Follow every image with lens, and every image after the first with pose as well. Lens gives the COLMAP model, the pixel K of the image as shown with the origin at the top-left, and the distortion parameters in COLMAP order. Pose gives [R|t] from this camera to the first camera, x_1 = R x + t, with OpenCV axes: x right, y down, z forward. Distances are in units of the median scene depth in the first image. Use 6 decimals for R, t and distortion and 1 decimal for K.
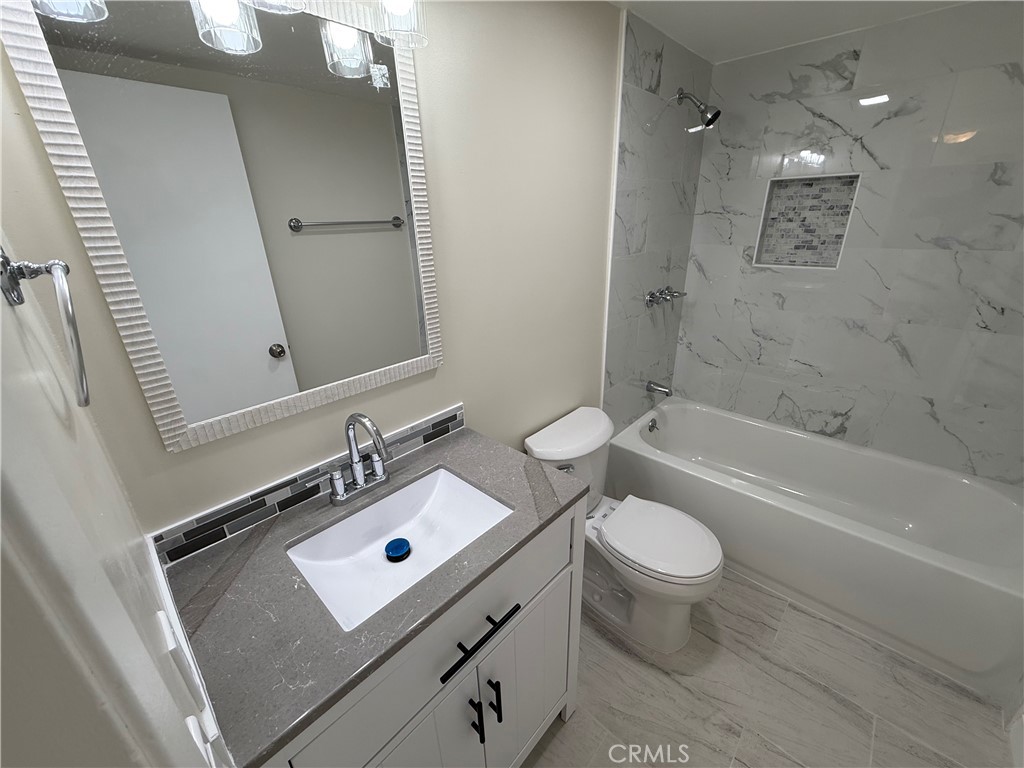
lens RADIAL K [[408.7, 0, 509.9], [0, 408.7, 383.8], [0, 0, 1]] dist [-0.000939, -0.000065]
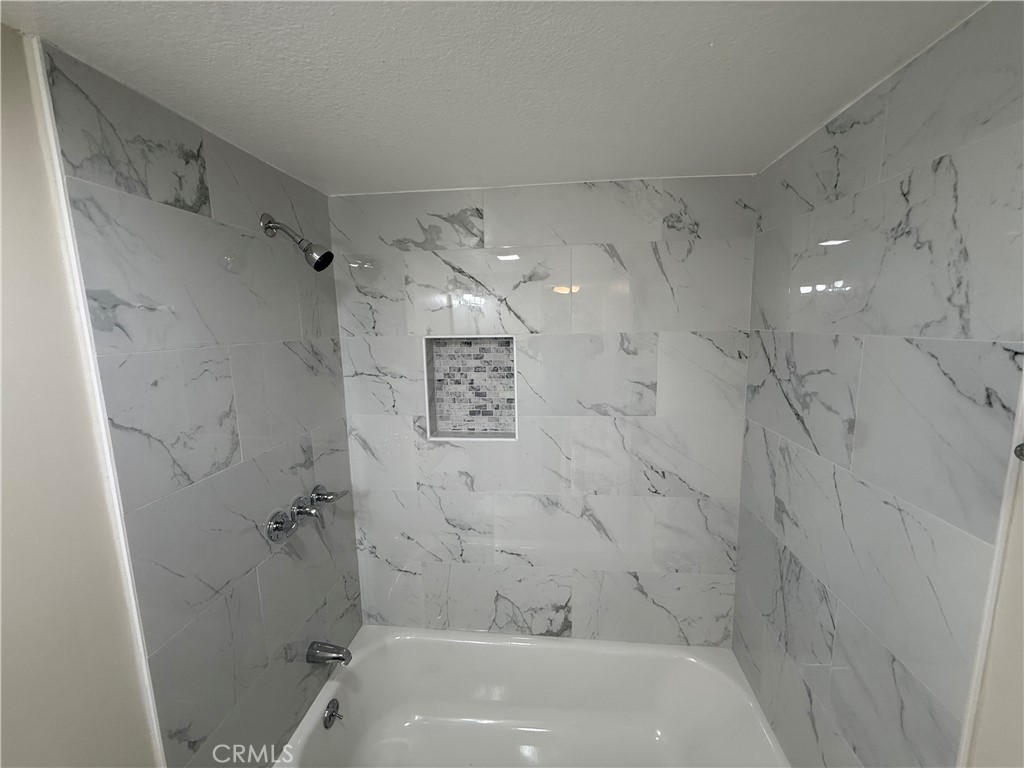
lens RADIAL K [[408.7, 0, 509.9], [0, 408.7, 383.8], [0, 0, 1]] dist [-0.000939, -0.000065]
pose [[0.801189, -0.075770, 0.593595, 0.307365], [0.223635, 0.957990, -0.179561, -0.245895], [-0.555053, 0.276611, 0.784476, 0.328063]]
